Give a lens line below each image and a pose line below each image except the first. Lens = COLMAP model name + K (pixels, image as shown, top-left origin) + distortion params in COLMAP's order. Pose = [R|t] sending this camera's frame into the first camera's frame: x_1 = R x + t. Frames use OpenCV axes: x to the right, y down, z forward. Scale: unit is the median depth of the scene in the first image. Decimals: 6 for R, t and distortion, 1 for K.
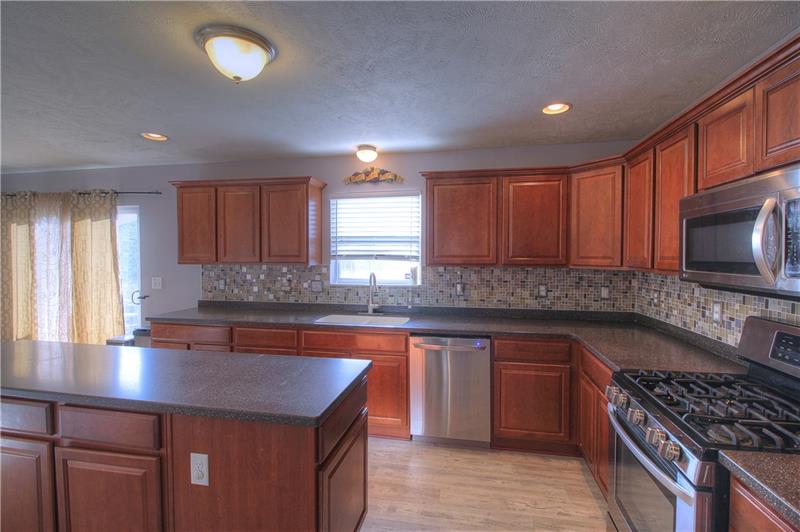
lens RADIAL K [[368.8, 0, 401.4], [0, 368.8, 263.4], [0, 0, 1]] dist [0.002480, -0.006880]
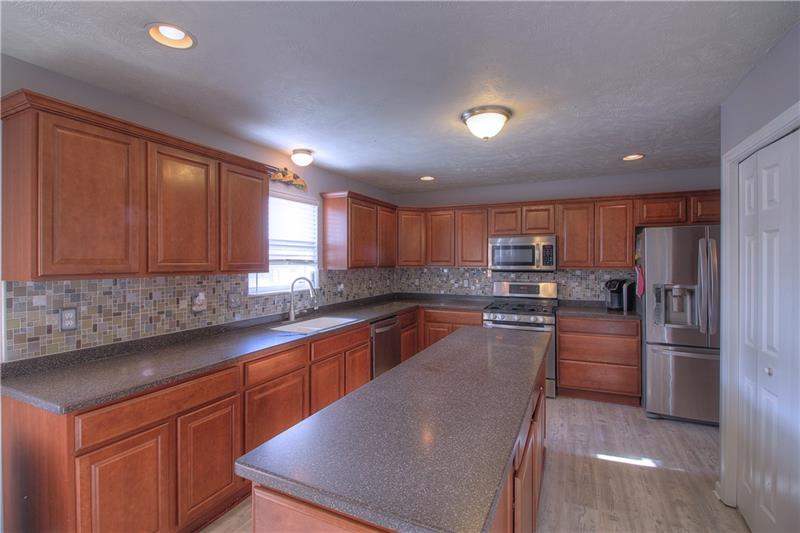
lens RADIAL K [[368.8, 0, 401.4], [0, 368.8, 263.9], [0, 0, 1]] dist [0.002480, -0.006880]
pose [[0.263500, -0.013142, 0.964570, -0.933943], [0.028774, 0.999569, 0.005758, -0.009180], [-0.964230, 0.026237, 0.263765, 0.468316]]
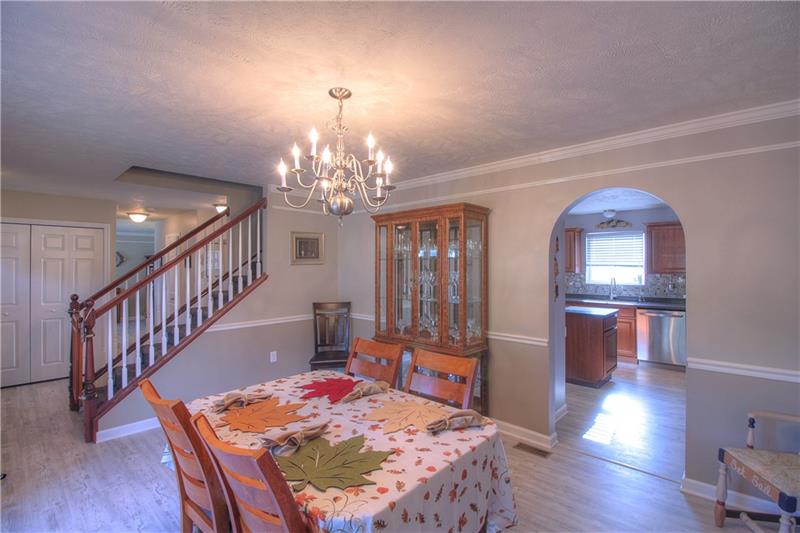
lens RADIAL K [[368.8, 0, 401.4], [0, 368.8, 263.9], [0, 0, 1]] dist [0.002480, -0.006880]
pose [[0.847502, -0.006050, -0.530758, 0.003475], [-0.010626, 0.999541, -0.028361, 0.021643], [0.530686, 0.029676, 0.847049, -1.085997]]
